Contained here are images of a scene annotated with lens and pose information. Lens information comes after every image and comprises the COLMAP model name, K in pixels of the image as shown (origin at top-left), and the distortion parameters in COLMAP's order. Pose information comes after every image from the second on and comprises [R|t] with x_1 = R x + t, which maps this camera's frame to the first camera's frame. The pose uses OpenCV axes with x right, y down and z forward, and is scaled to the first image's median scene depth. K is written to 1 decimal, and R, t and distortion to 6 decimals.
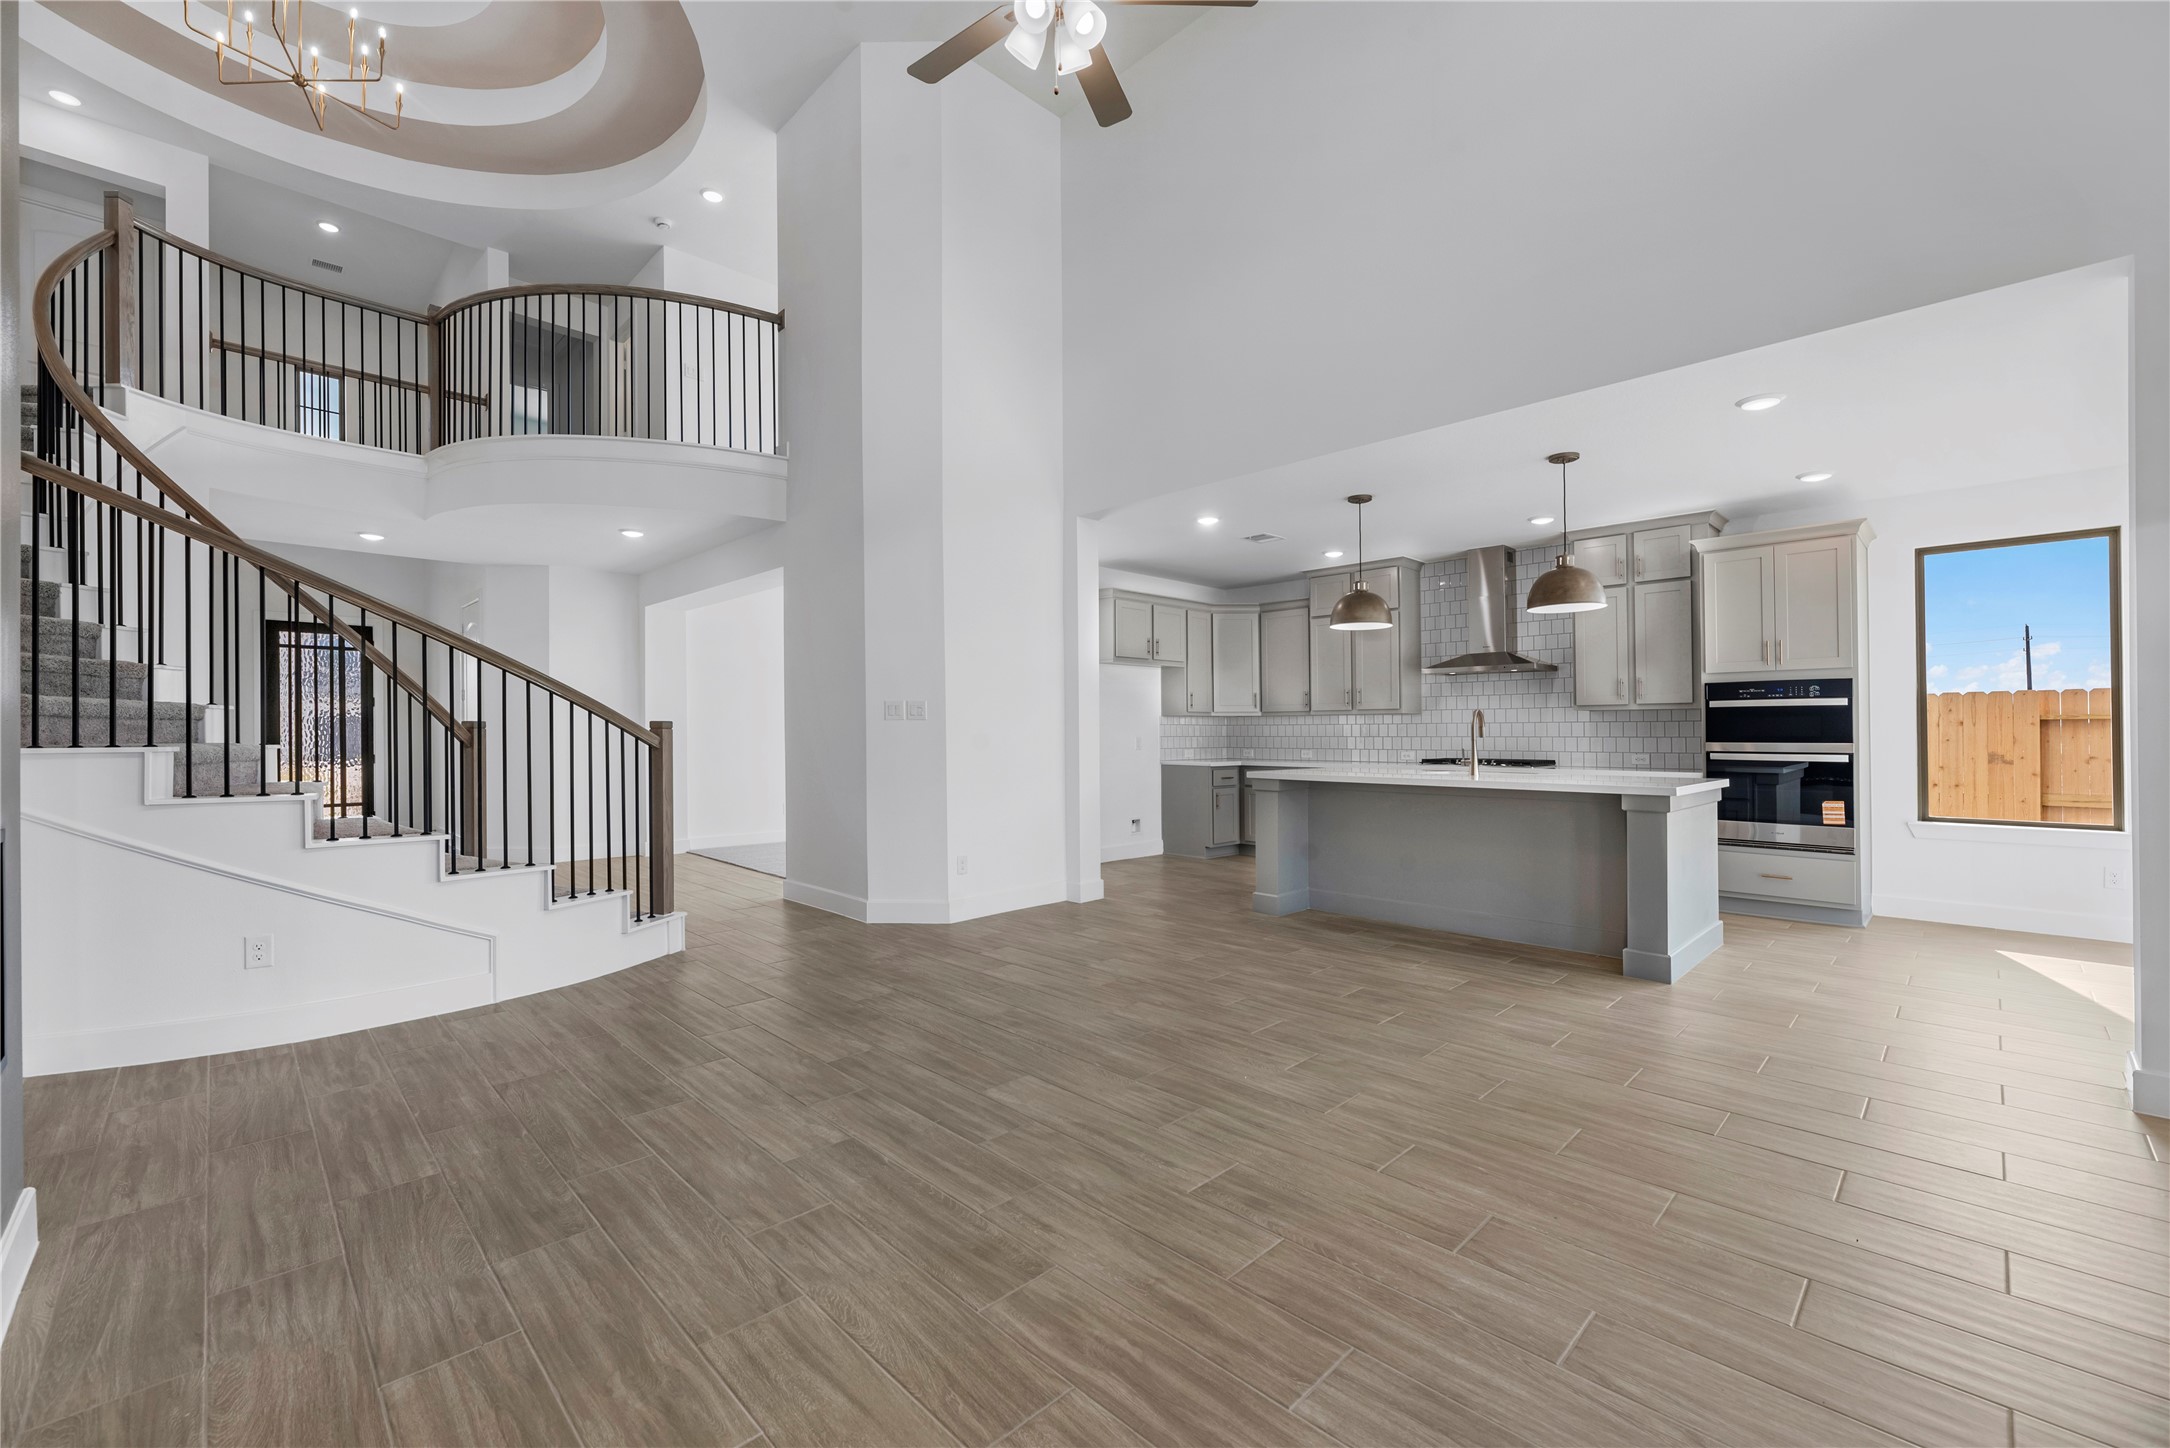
lens RADIAL K [[882.8, 0, 1087.7], [0, 882.8, 722.2], [0, 0, 1]] dist [-0.003271, 0.000284]
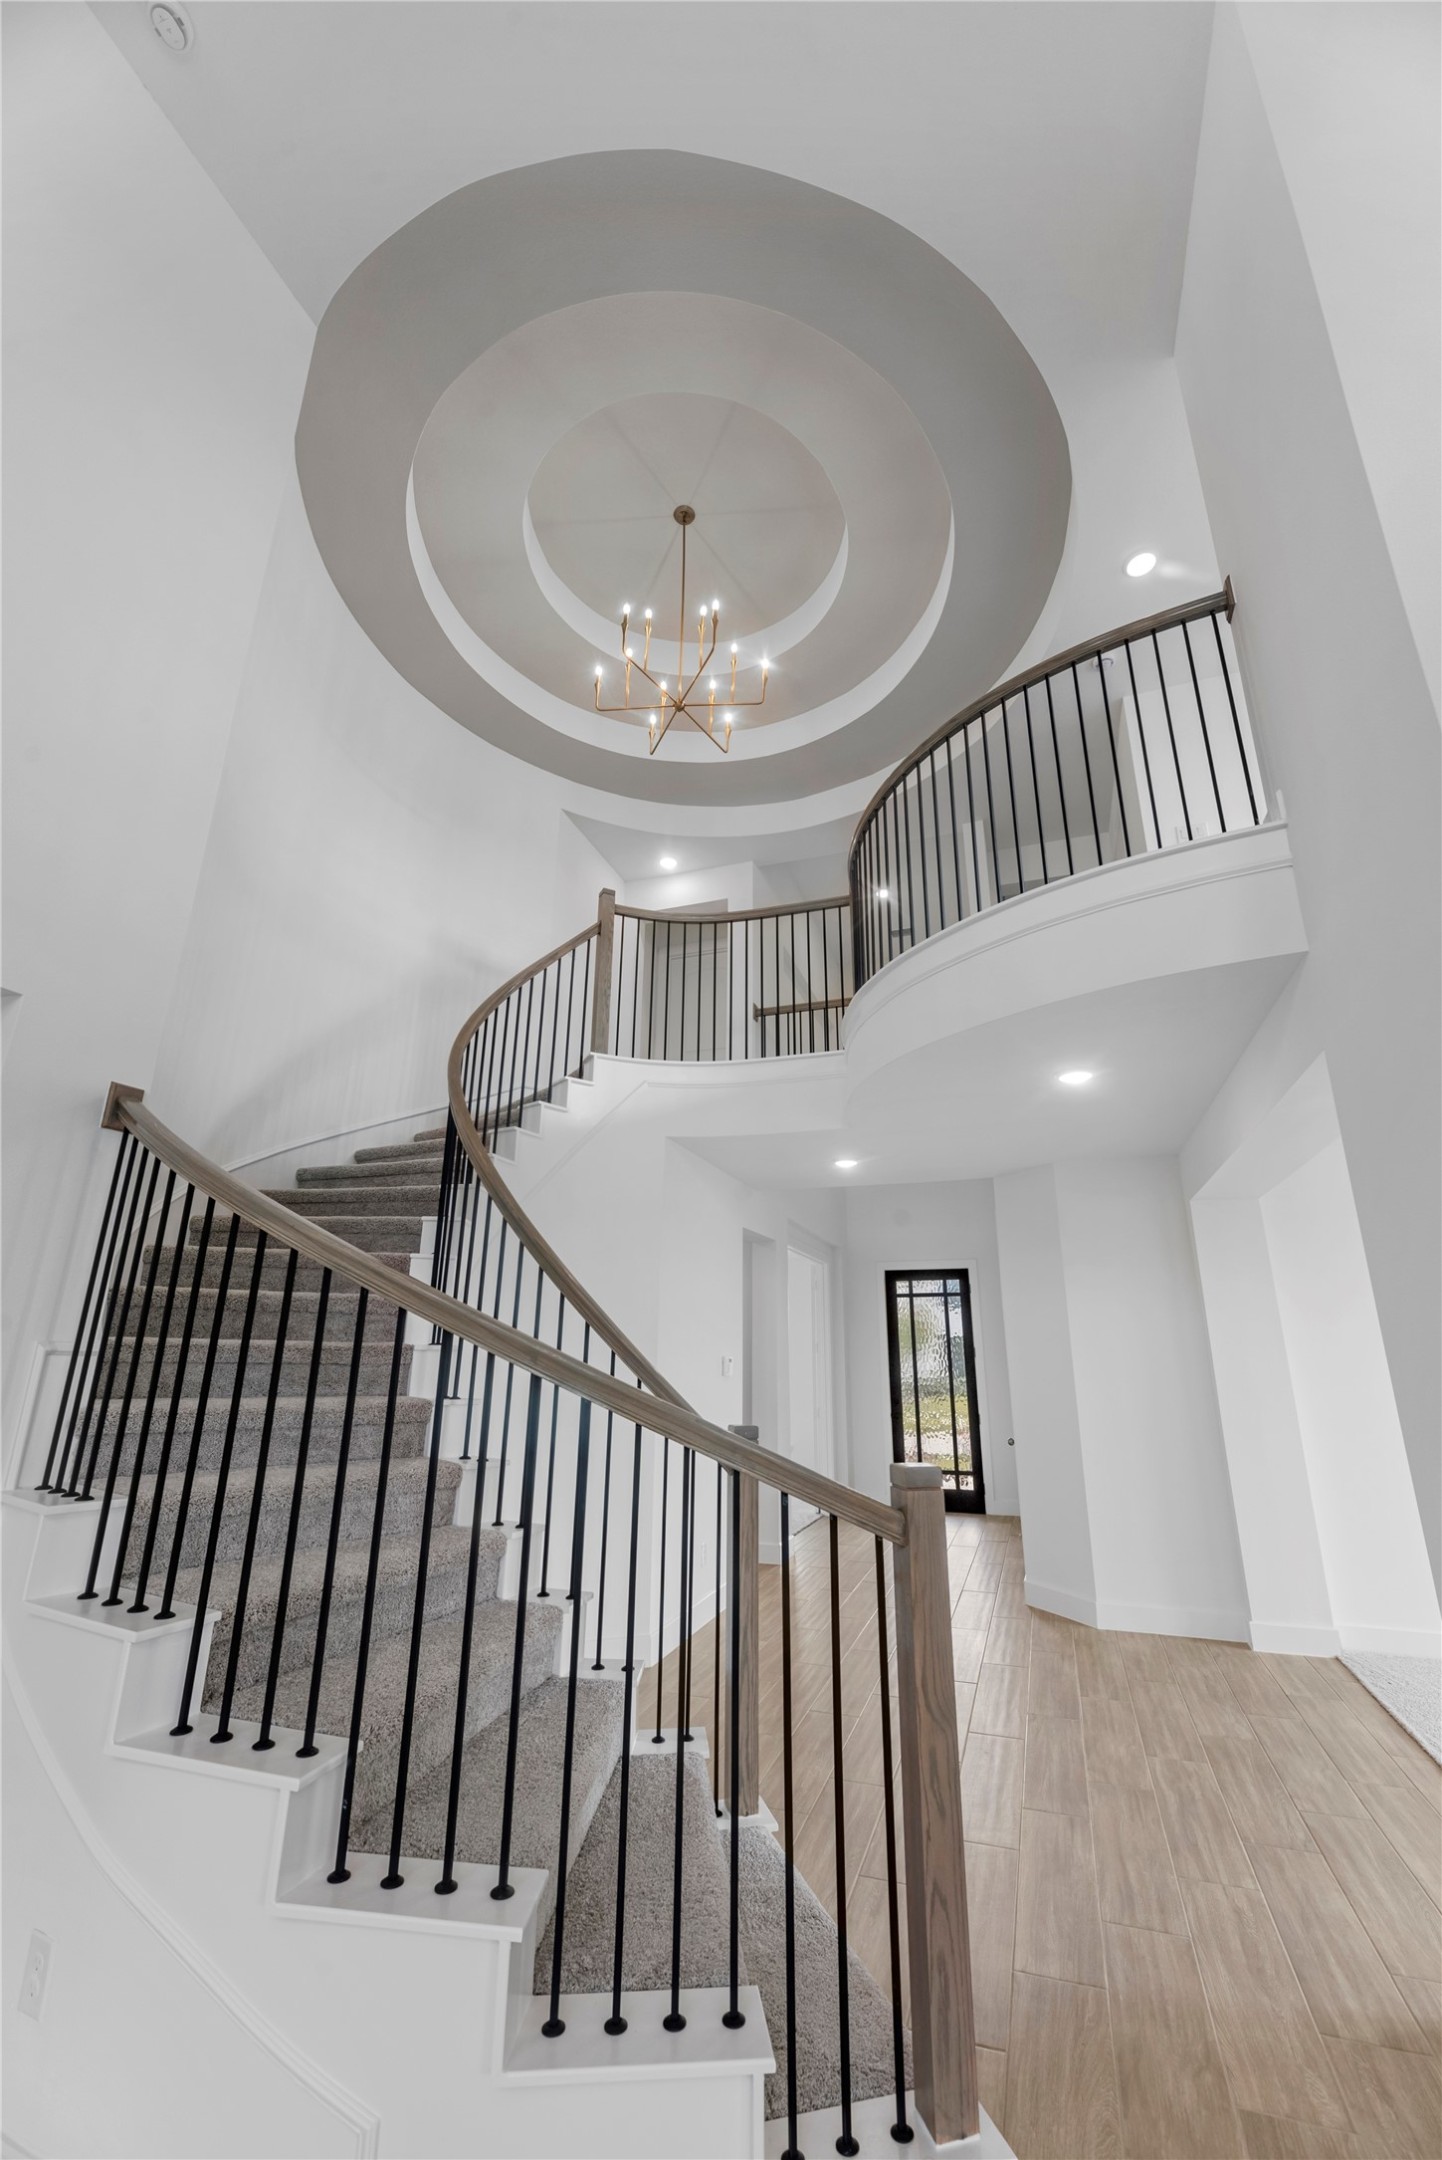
lens RADIAL K [[878.8, 0, 731.2], [0, 878.8, 1065.6], [0, 0, 1]] dist [-0.003271, 0.000284]
pose [[0.449536, -0.278350, -0.848786, -0.210230], [0.002507, 0.950599, -0.310411, -0.067251], [0.893259, 0.137413, 0.428027, 0.985364]]
